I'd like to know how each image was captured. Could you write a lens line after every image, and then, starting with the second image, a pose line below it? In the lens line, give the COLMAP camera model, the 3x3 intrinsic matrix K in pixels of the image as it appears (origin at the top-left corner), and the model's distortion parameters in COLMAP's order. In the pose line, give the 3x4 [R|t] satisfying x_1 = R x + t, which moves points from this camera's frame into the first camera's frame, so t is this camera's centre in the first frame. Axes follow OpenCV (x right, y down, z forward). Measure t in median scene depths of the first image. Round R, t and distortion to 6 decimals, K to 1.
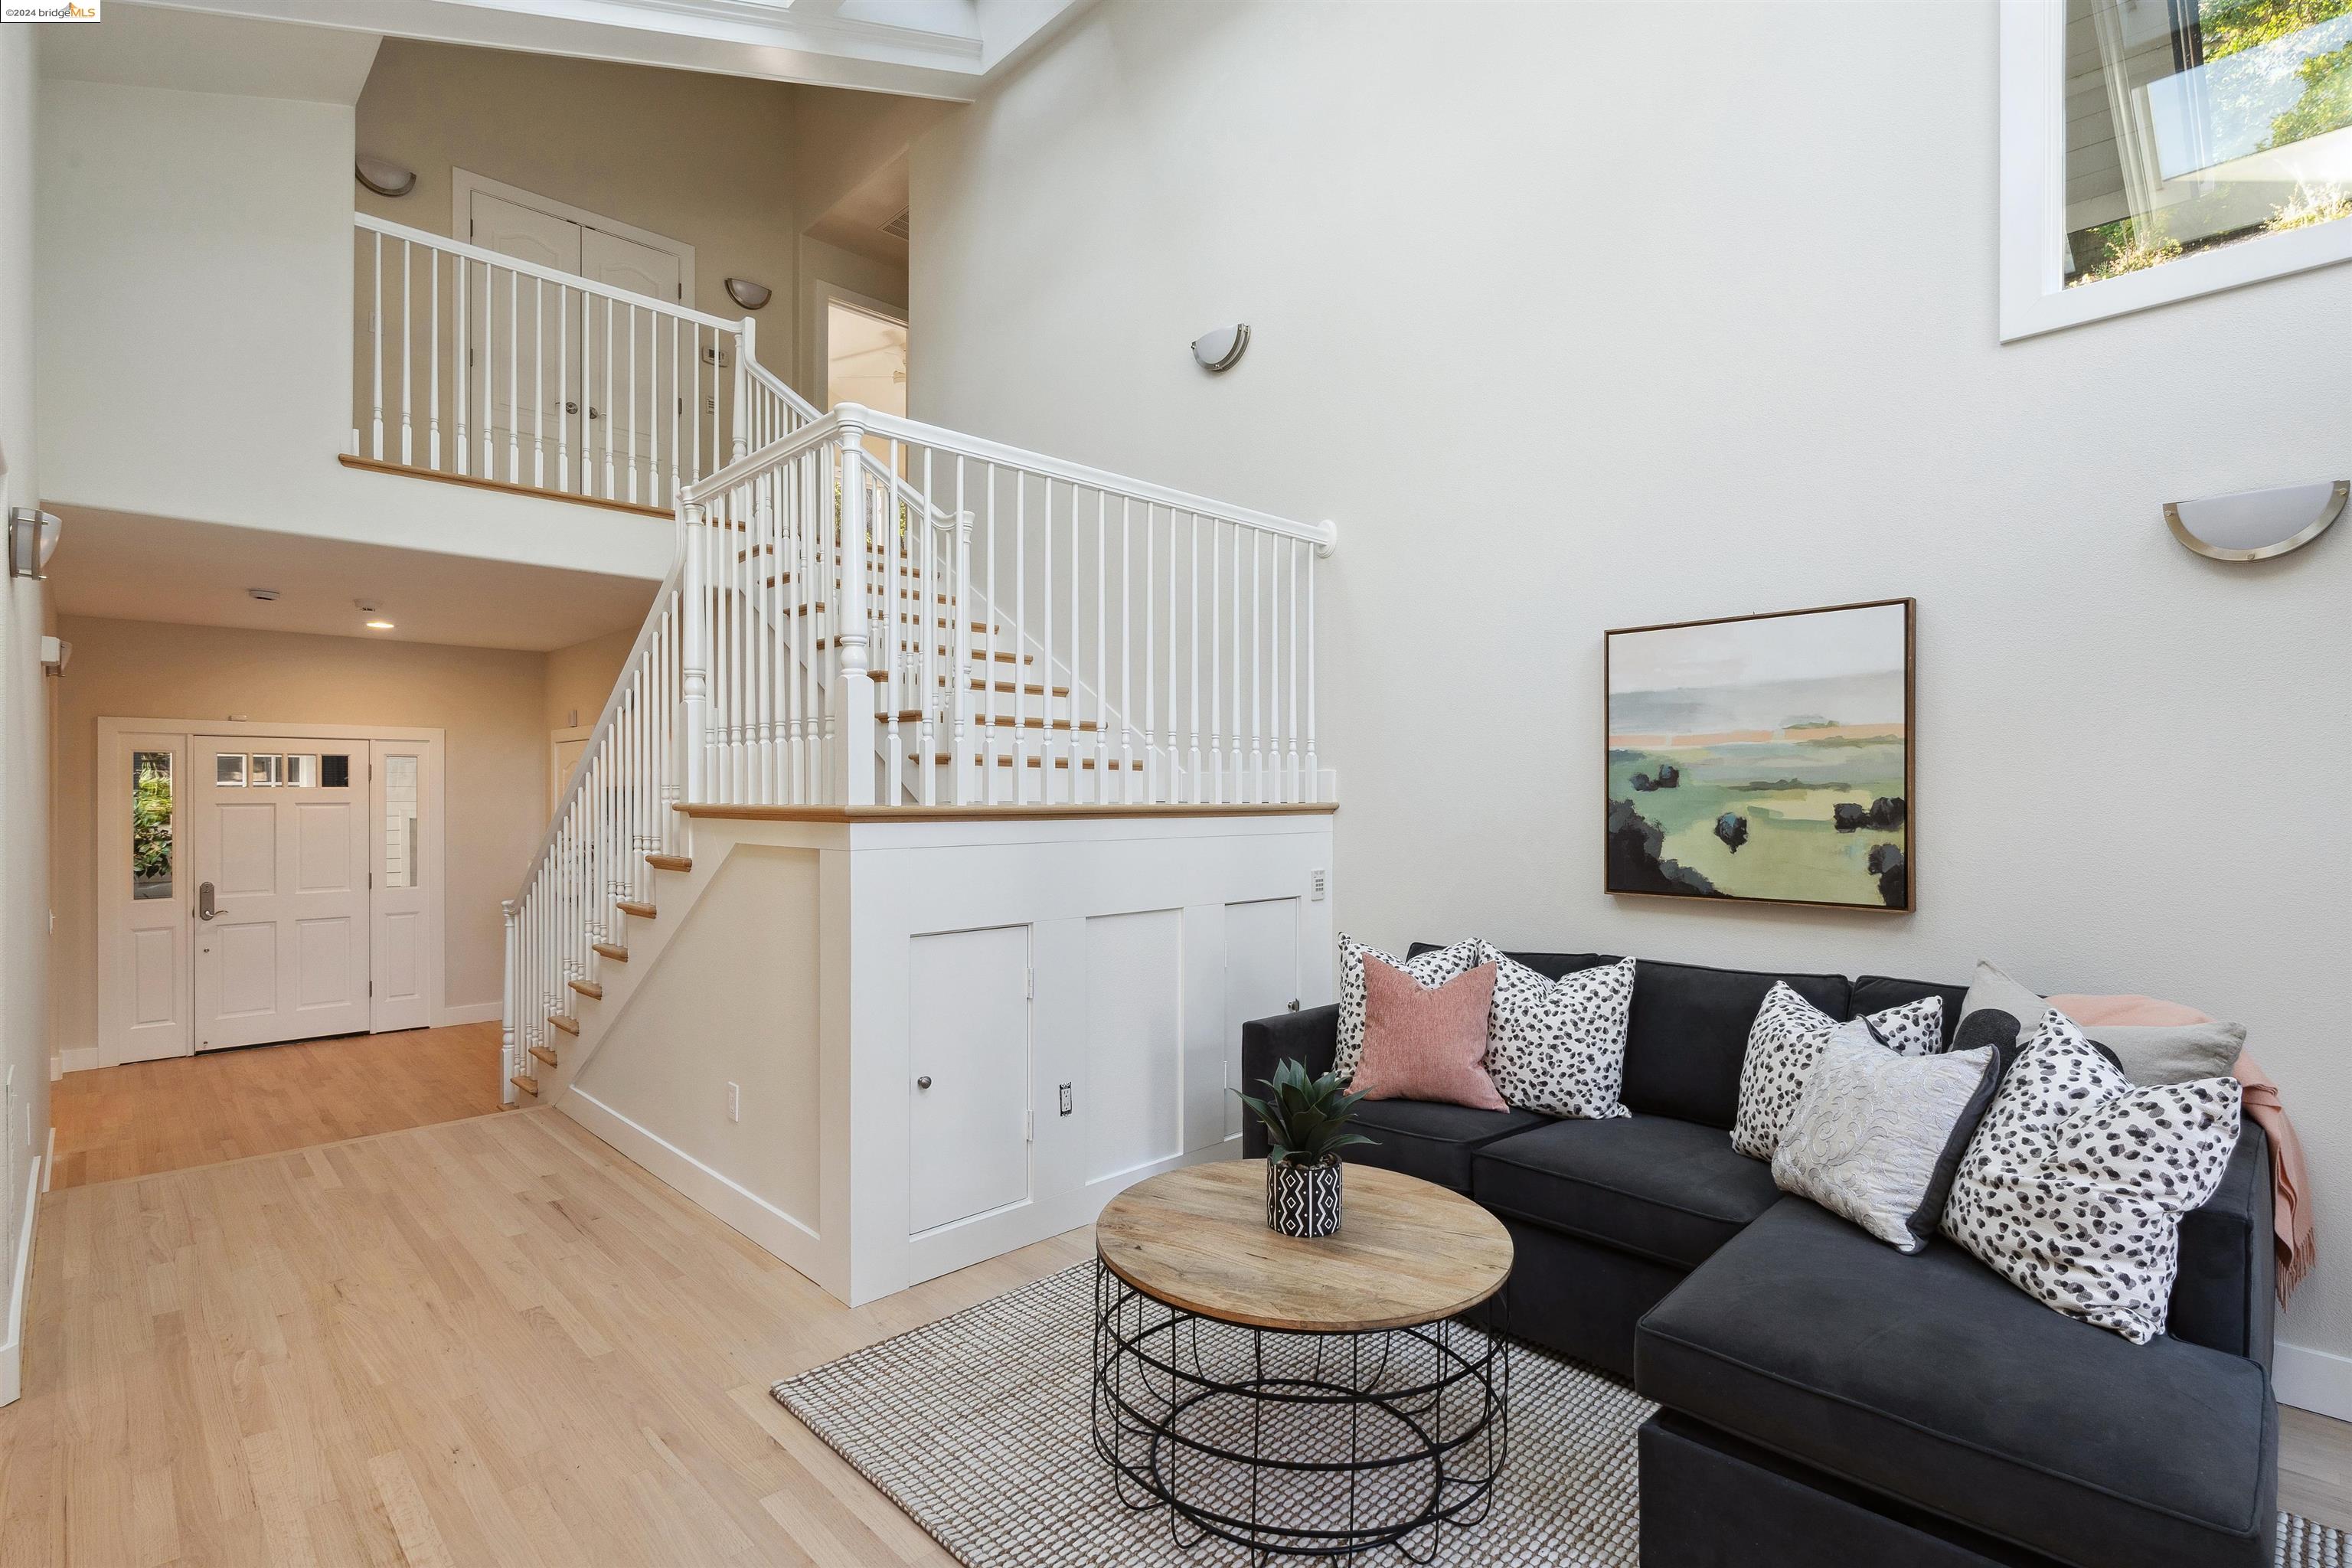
lens RADIAL K [[1138.3, 0, 1178.1], [0, 1138.3, 787.8], [0, 0, 1]] dist [-0.008464, 0.001692]
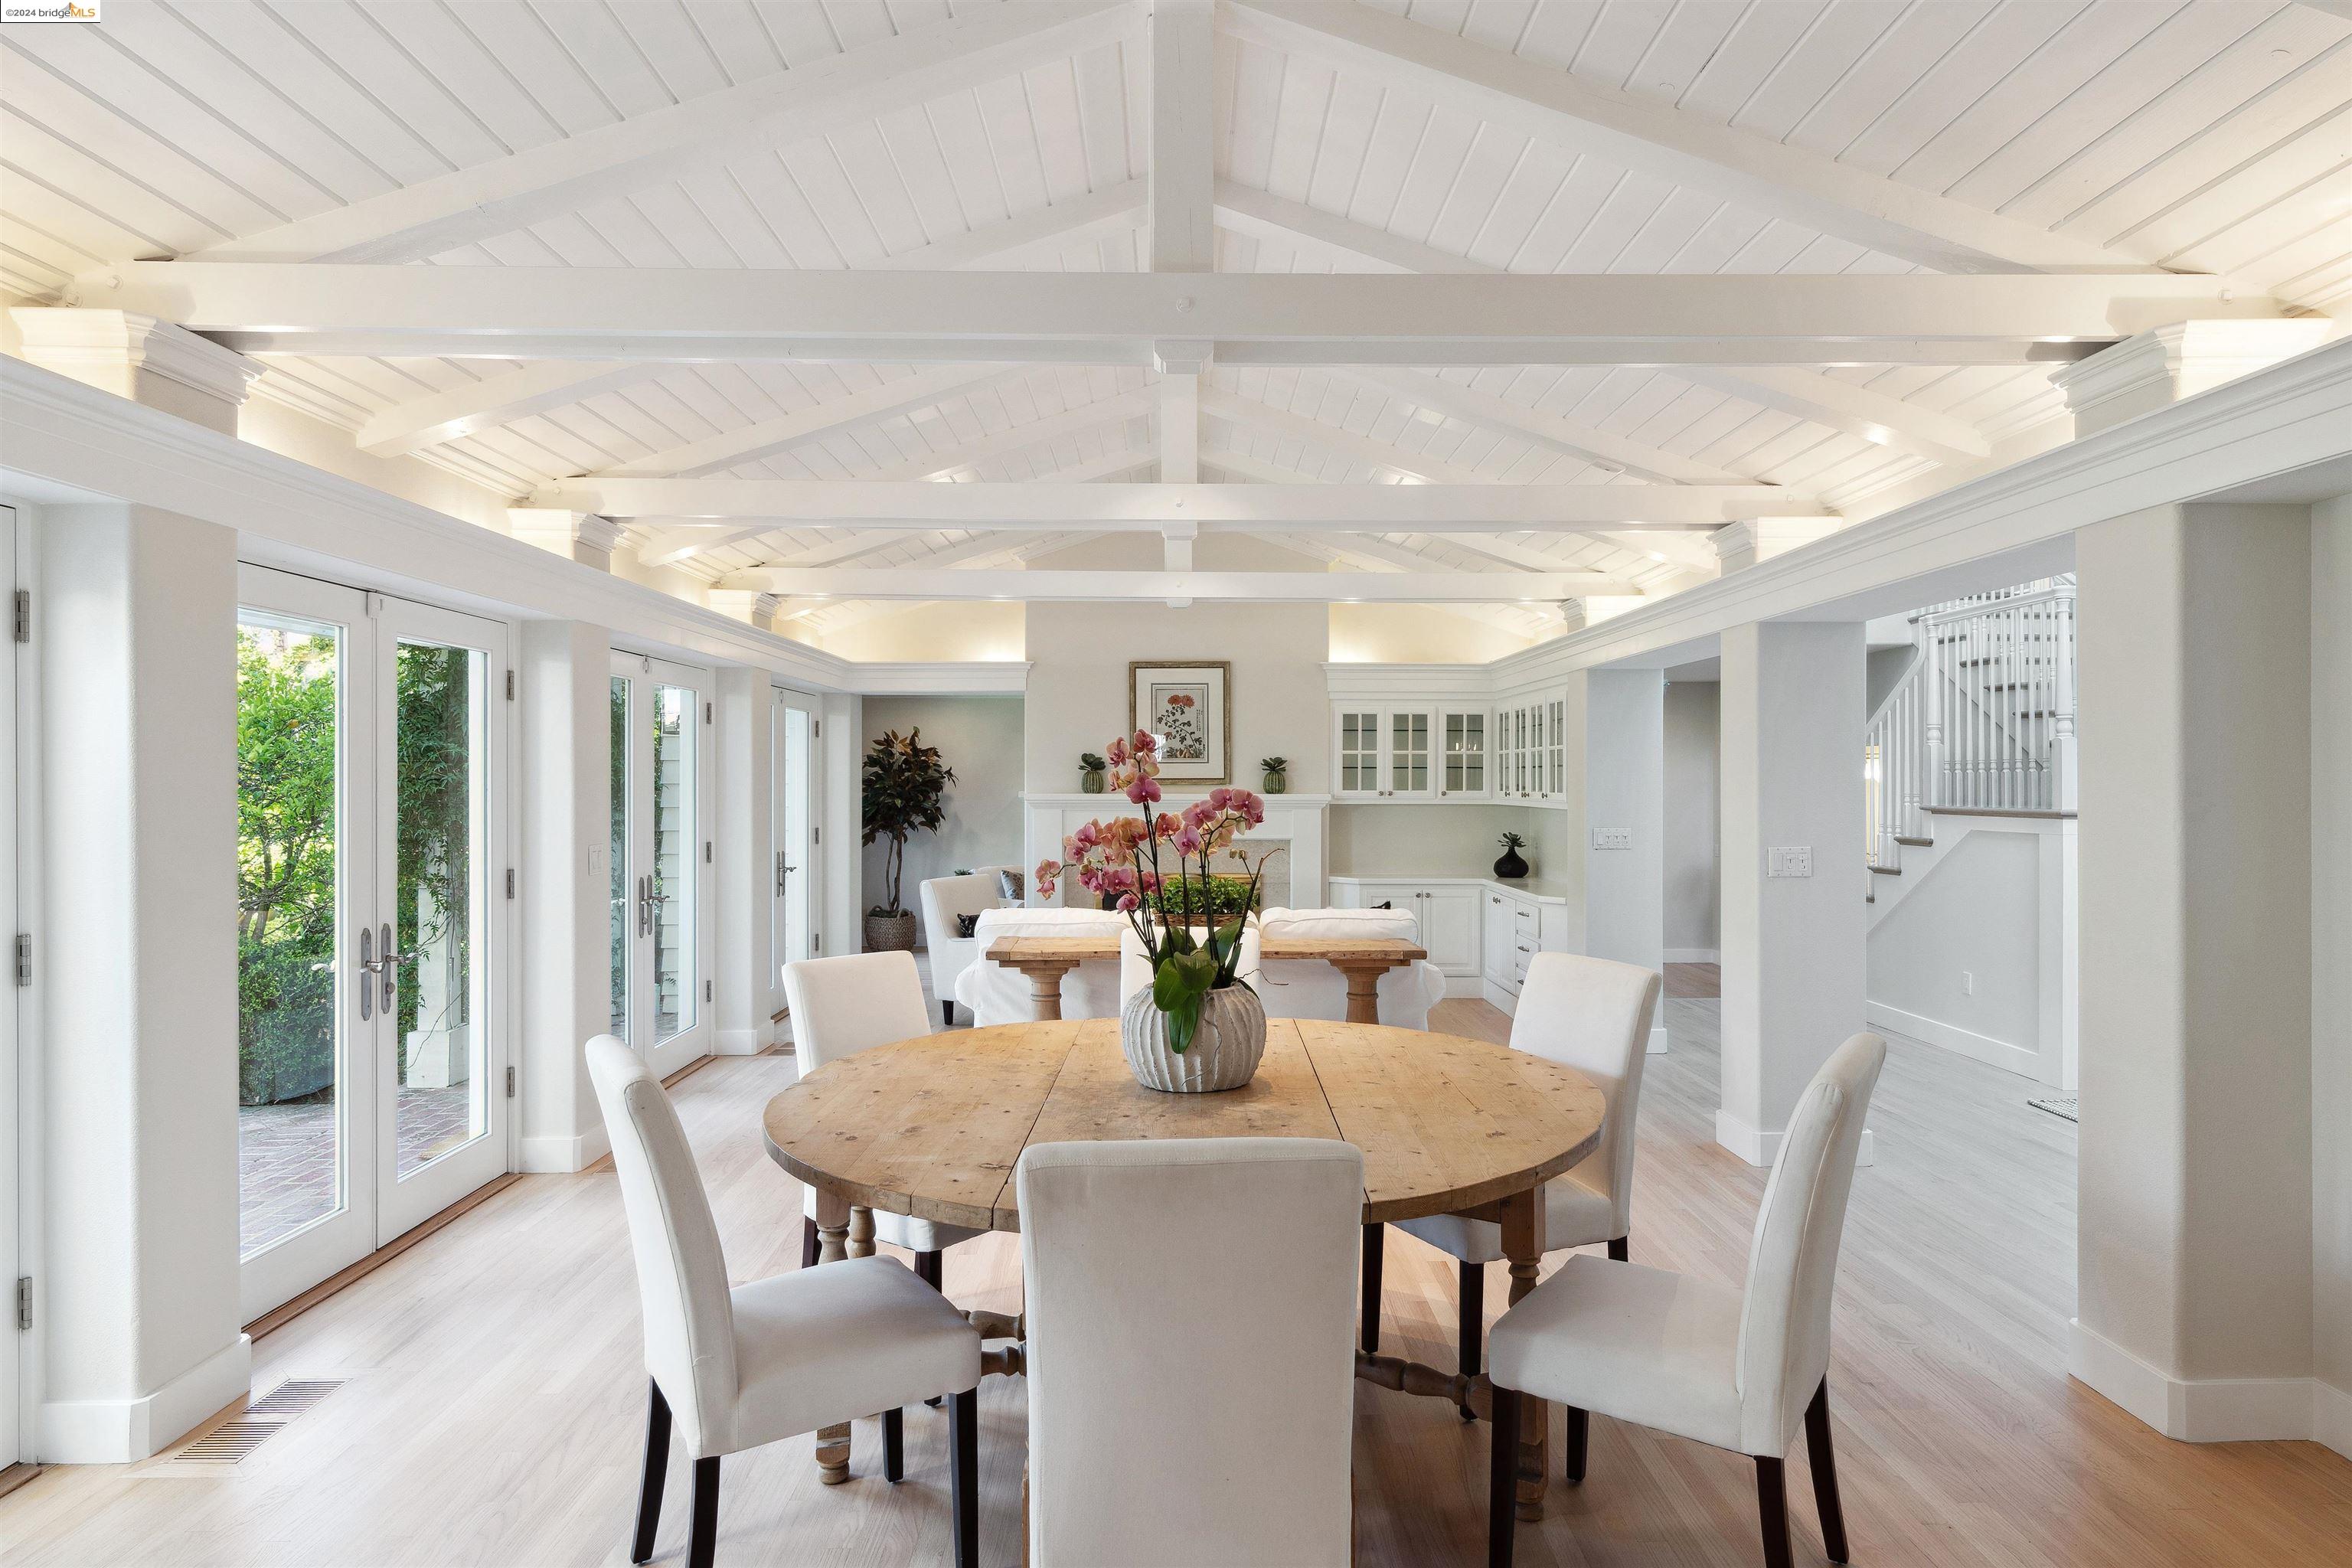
lens RADIAL K [[1337.3, 0, 1199.7], [0, 1337.3, 776.9], [0, 0, 1]] dist [-0.005727, 0.005598]
pose [[0.725112, -0.001526, -0.688629, 0.172912], [0.002600, 0.999996, 0.000522, -0.039814], [0.688626, -0.002169, 0.725114, -1.386964]]
